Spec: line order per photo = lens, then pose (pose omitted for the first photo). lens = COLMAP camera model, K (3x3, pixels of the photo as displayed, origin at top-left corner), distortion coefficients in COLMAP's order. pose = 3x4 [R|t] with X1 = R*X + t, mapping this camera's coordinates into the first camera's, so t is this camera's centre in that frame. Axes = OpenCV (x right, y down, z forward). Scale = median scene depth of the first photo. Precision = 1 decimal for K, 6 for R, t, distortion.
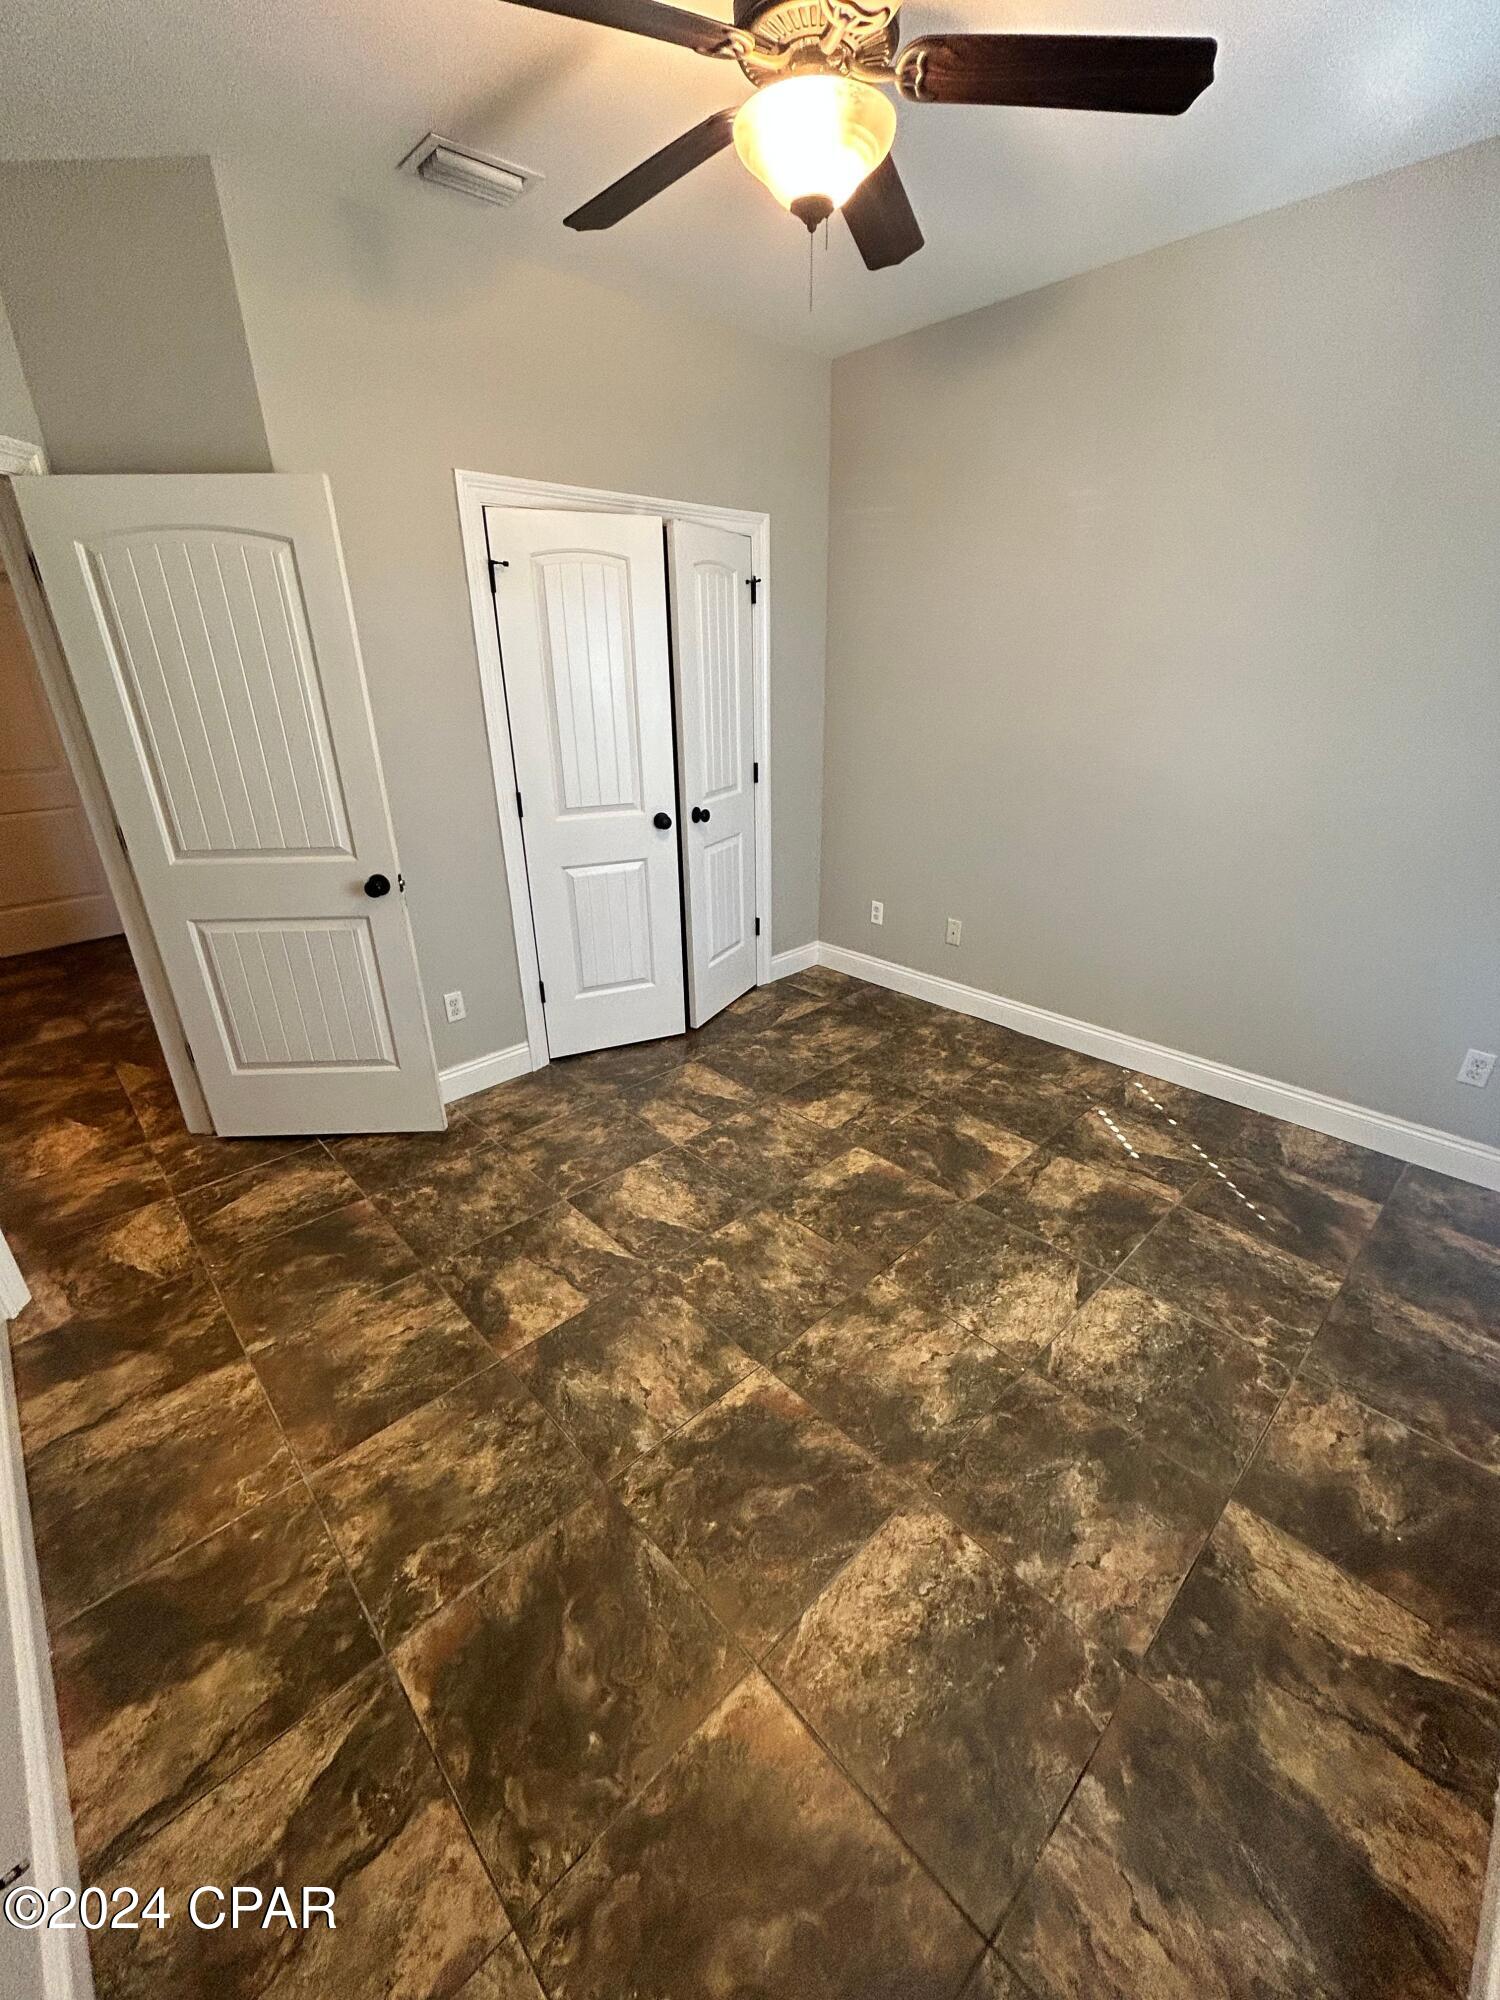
lens RADIAL K [[800.2, 0, 741.5], [0, 800.2, 1007.7], [0, 0, 1]] dist [-0.010461, 0.003849]
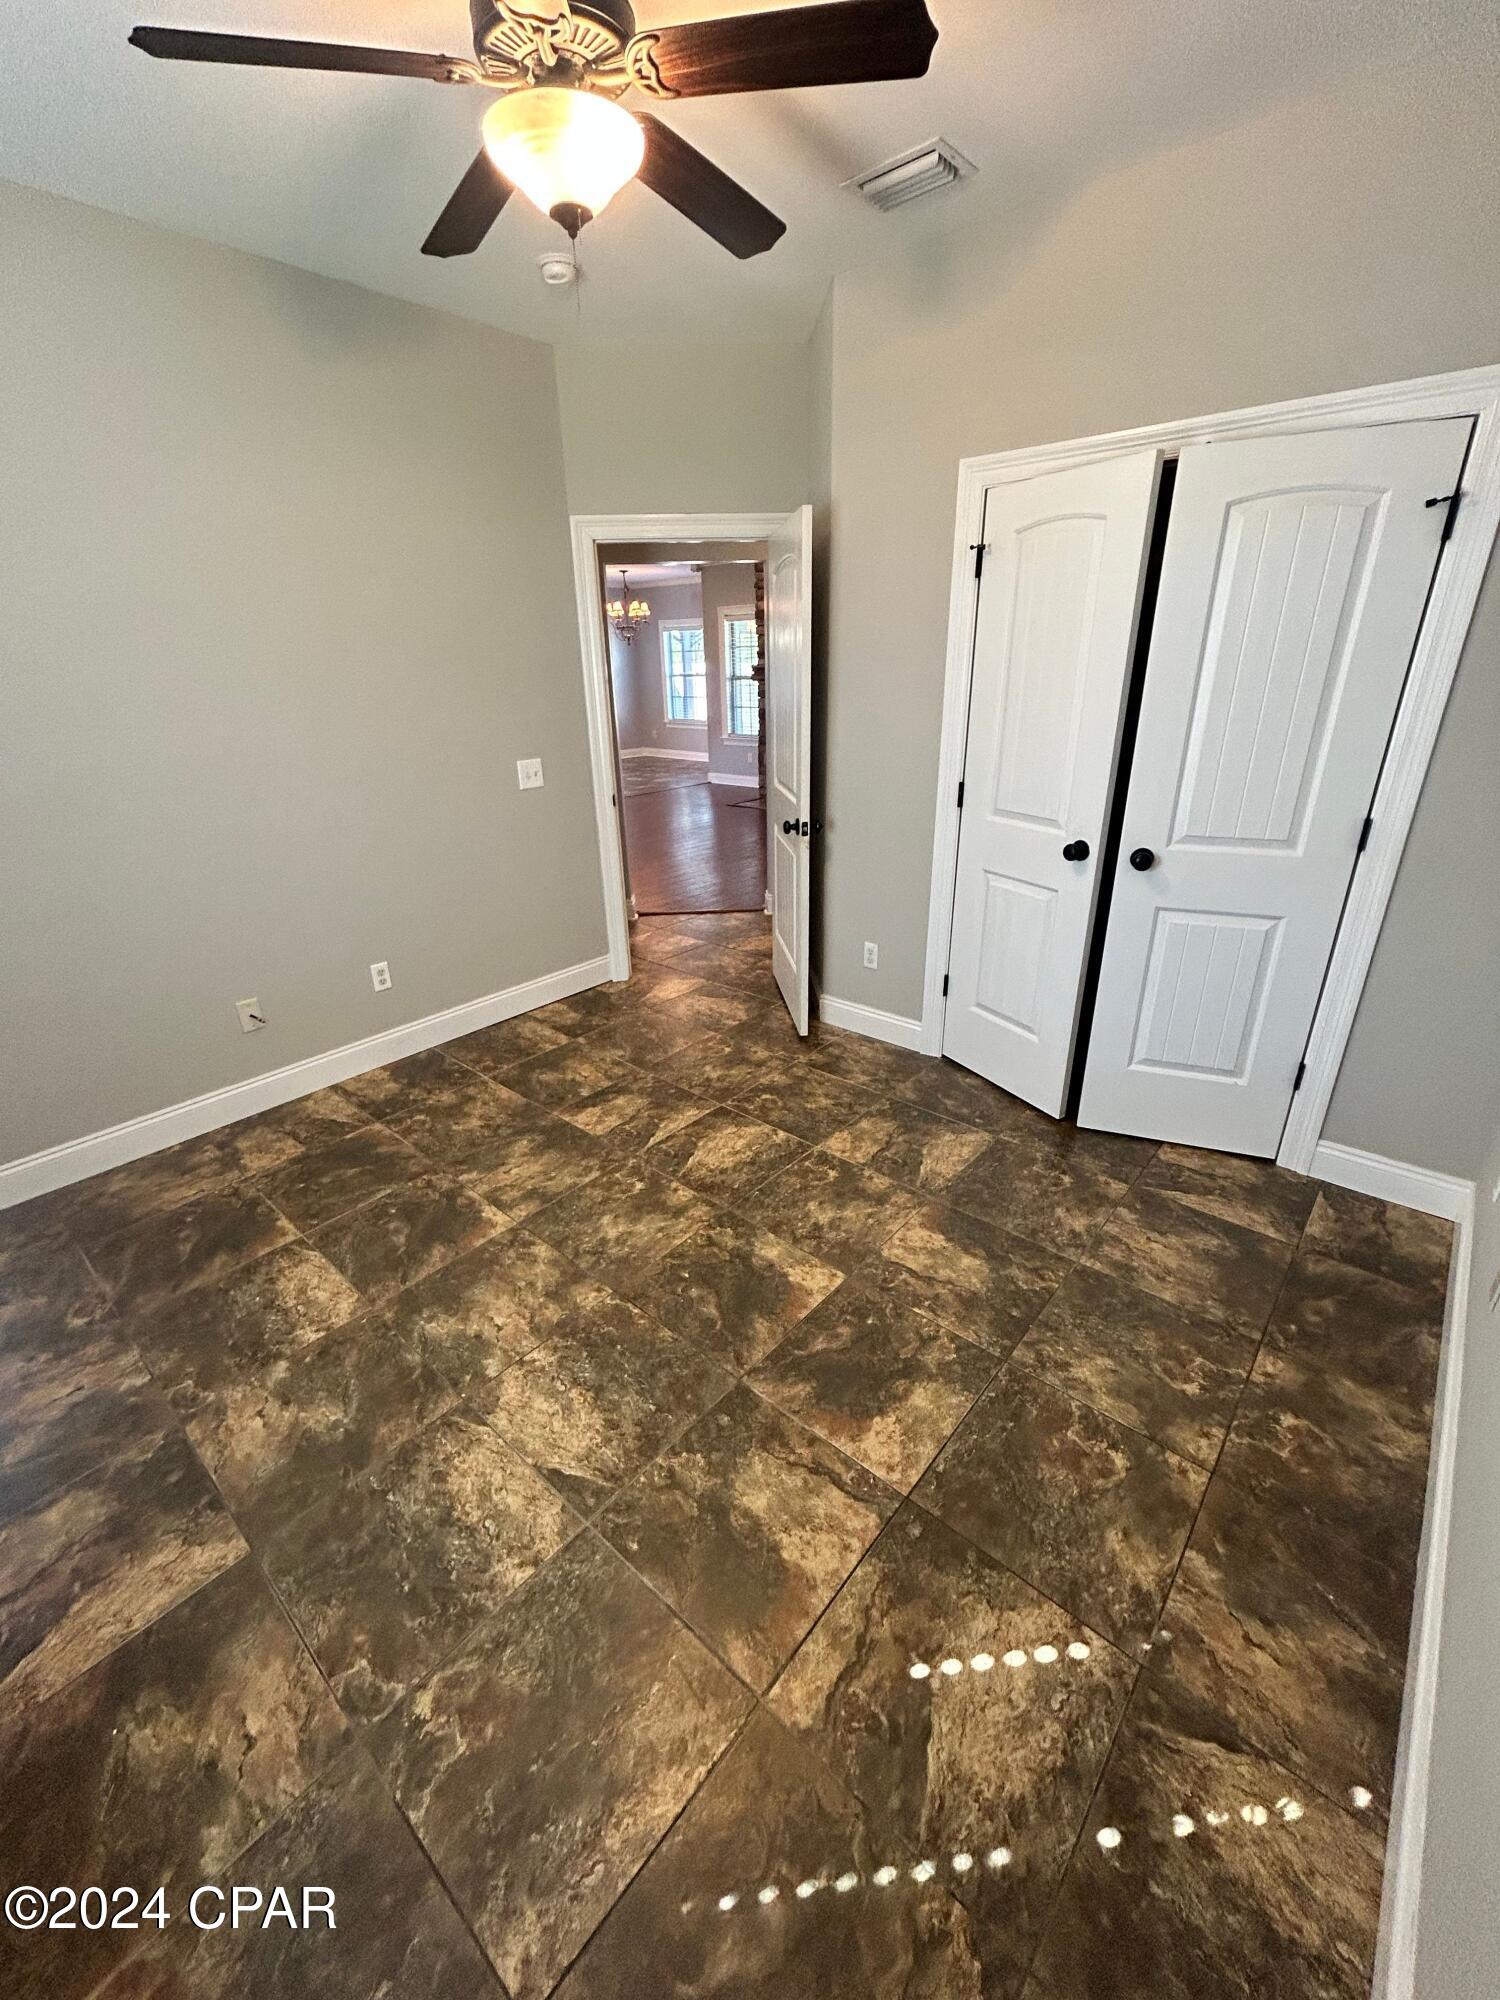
lens RADIAL K [[813.2, 0, 752.8], [0, 813.2, 995.9], [0, 0, 1]] dist [-0.000451, 0.001279]
pose [[0.106338, 0.394471, -0.912735, 0.884266], [-0.382895, 0.863397, 0.328539, -0.337793], [0.917651, 0.314545, 0.242853, 0.752274]]
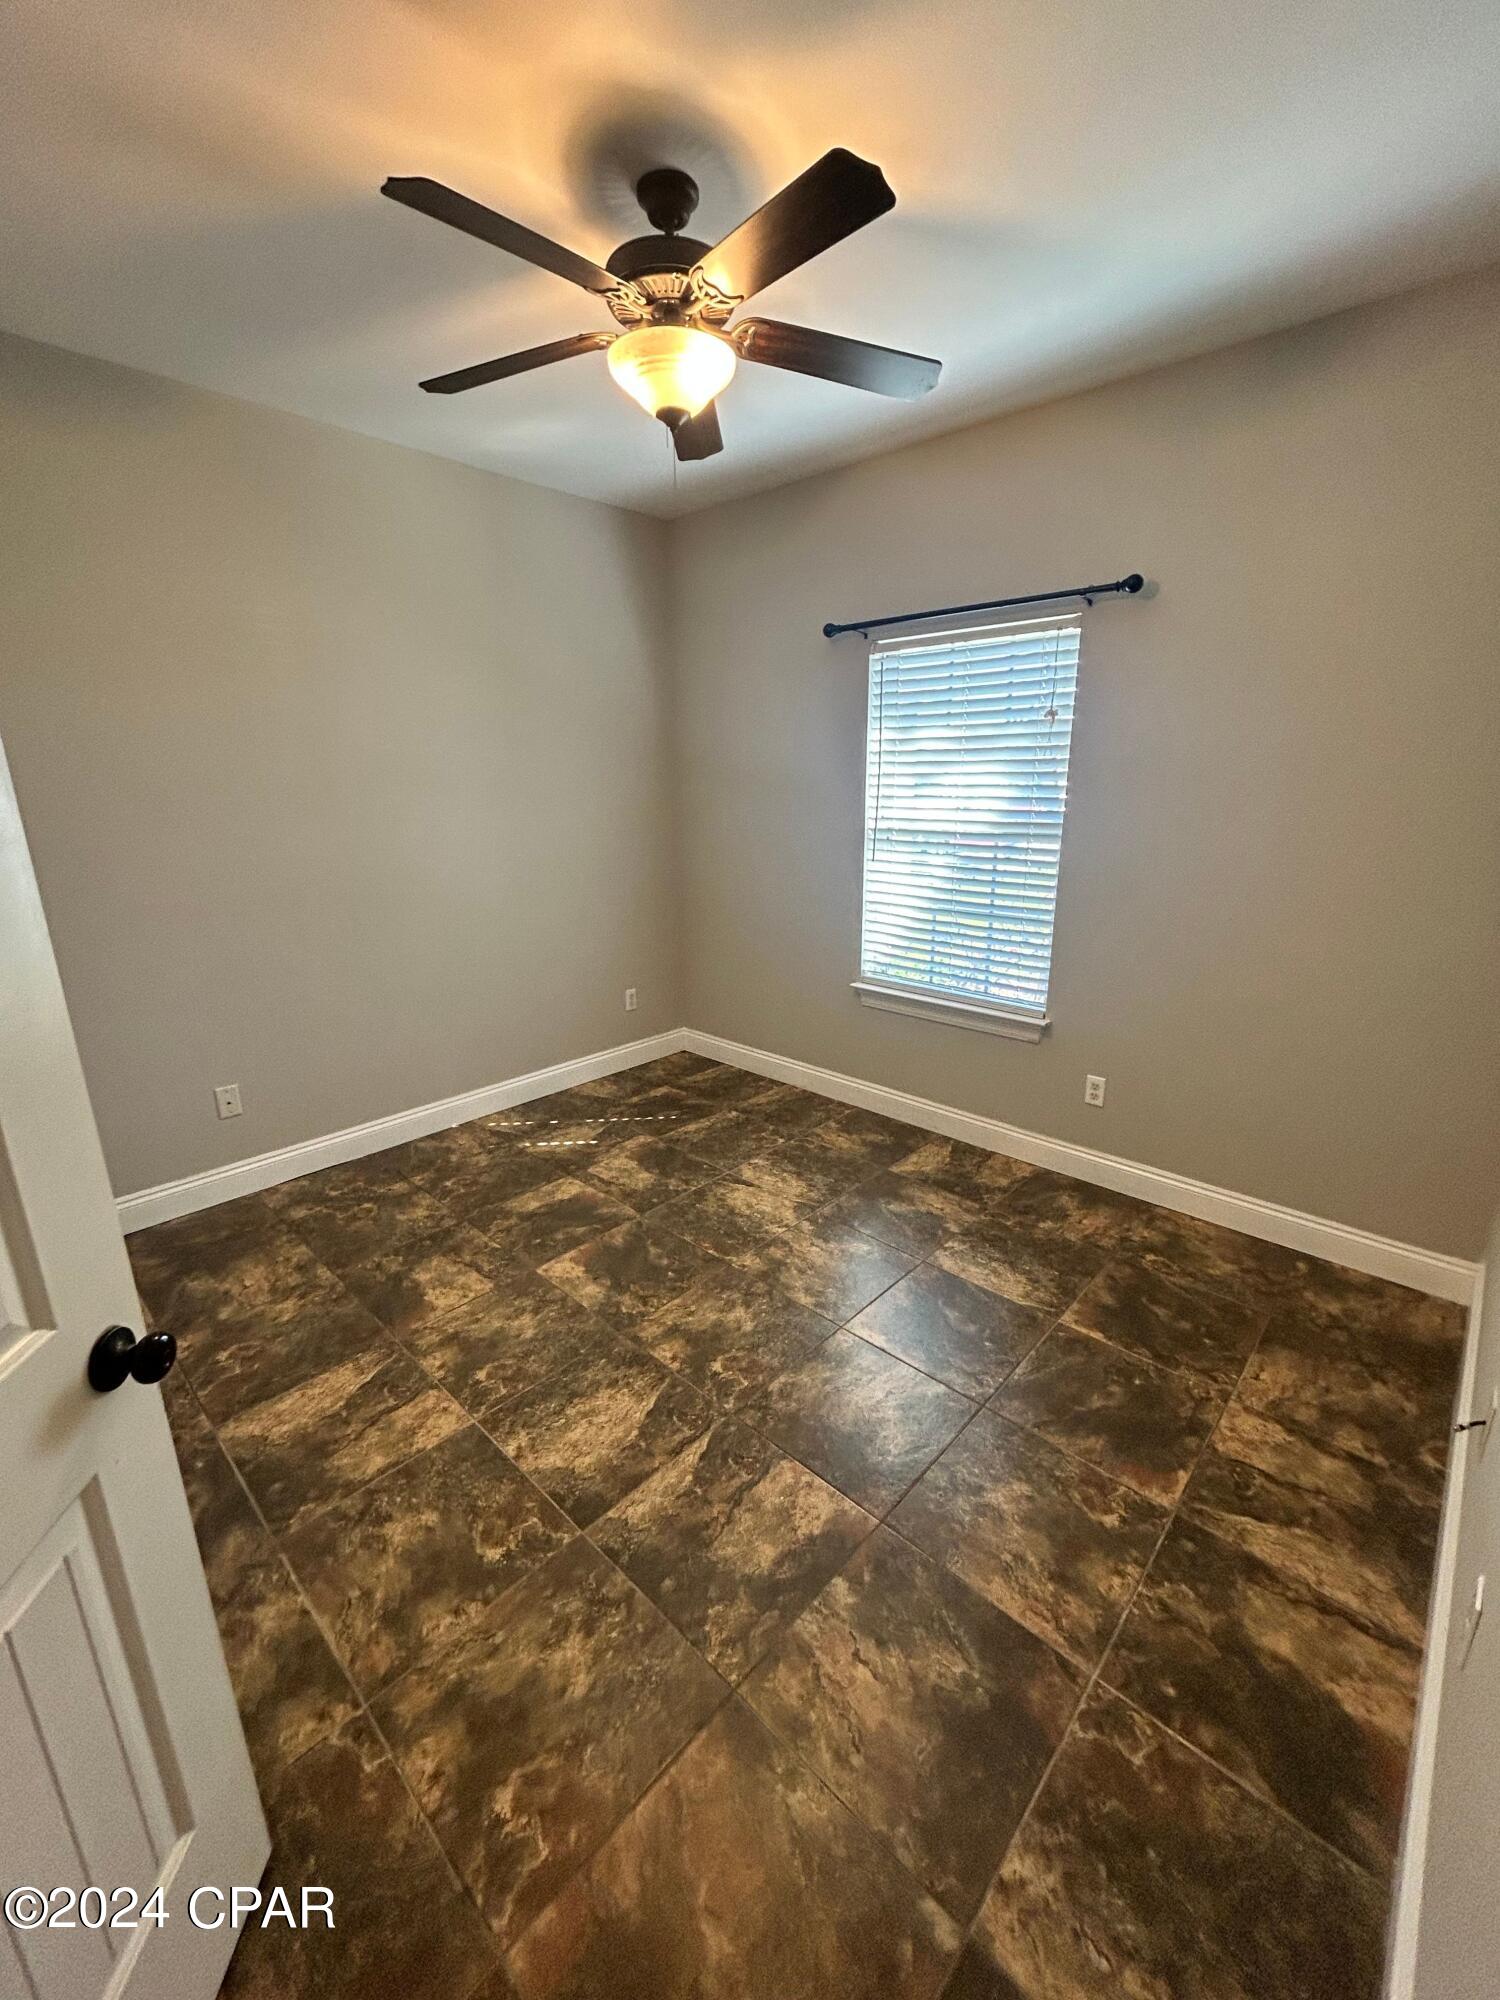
lens RADIAL K [[824.4, 0, 759.9], [0, 824.4, 996.3], [0, 0, 1]] dist [-0.002413, 0.000307]
pose [[-0.077417, -0.250755, 0.964950, -0.839984], [0.407015, 0.875581, 0.260185, -0.287918], [-0.910135, 0.412892, 0.034276, 0.708812]]
